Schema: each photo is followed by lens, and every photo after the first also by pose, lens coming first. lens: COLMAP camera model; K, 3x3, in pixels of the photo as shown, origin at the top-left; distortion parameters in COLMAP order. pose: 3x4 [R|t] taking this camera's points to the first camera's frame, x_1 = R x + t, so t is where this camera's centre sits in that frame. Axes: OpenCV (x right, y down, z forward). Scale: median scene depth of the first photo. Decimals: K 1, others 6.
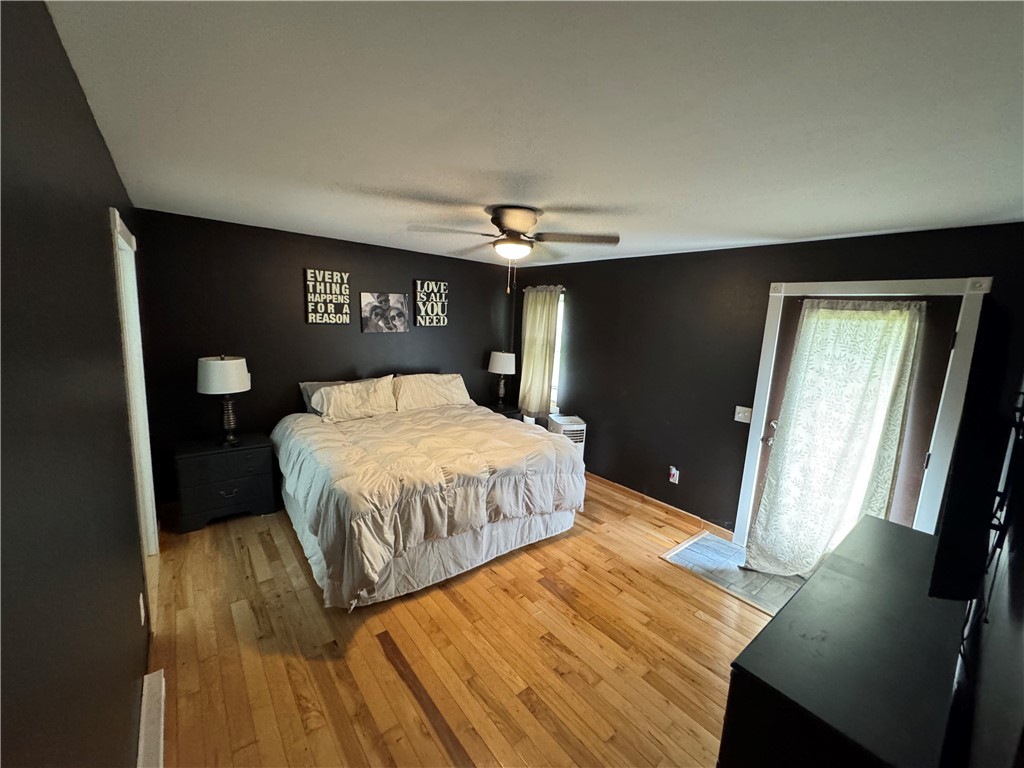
lens RADIAL K [[407.2, 0, 514.8], [0, 407.2, 381.3], [0, 0, 1]] dist [-0.002787, 0.000461]
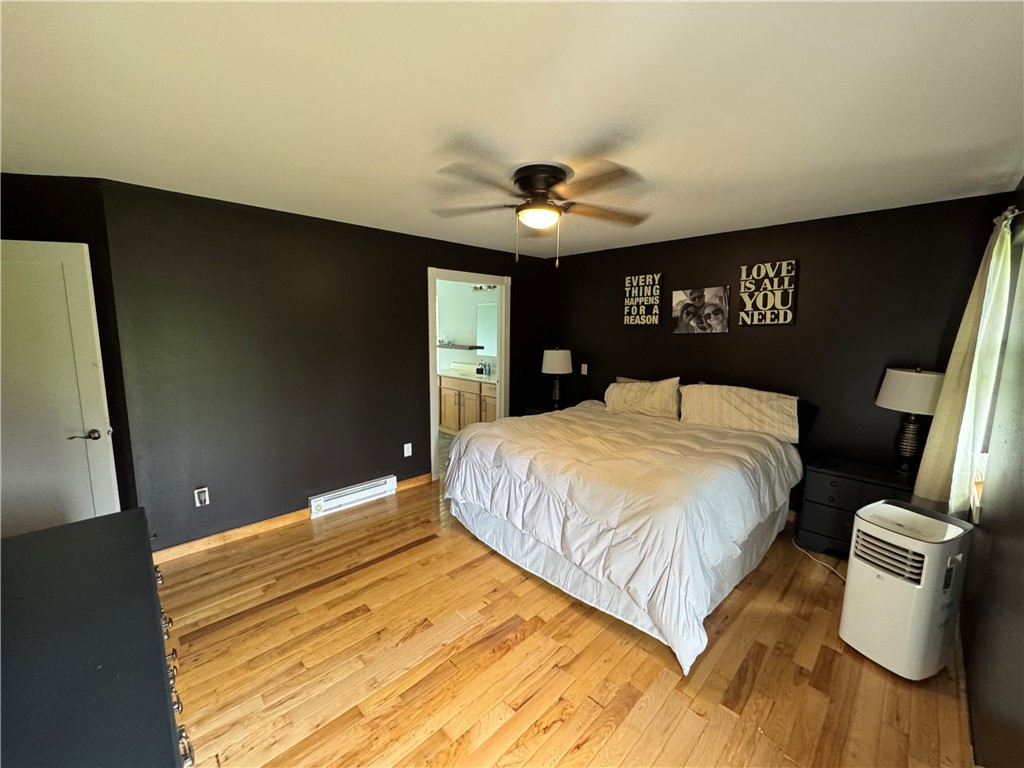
lens RADIAL K [[407.2, 0, 513.4], [0, 407.2, 383.4], [0, 0, 1]] dist [-0.002787, 0.000461]
pose [[0.084676, 0.088177, -0.992499, 0.548376], [-0.155364, 0.985062, 0.074261, -0.017535], [0.984221, 0.147911, 0.097110, 0.561182]]
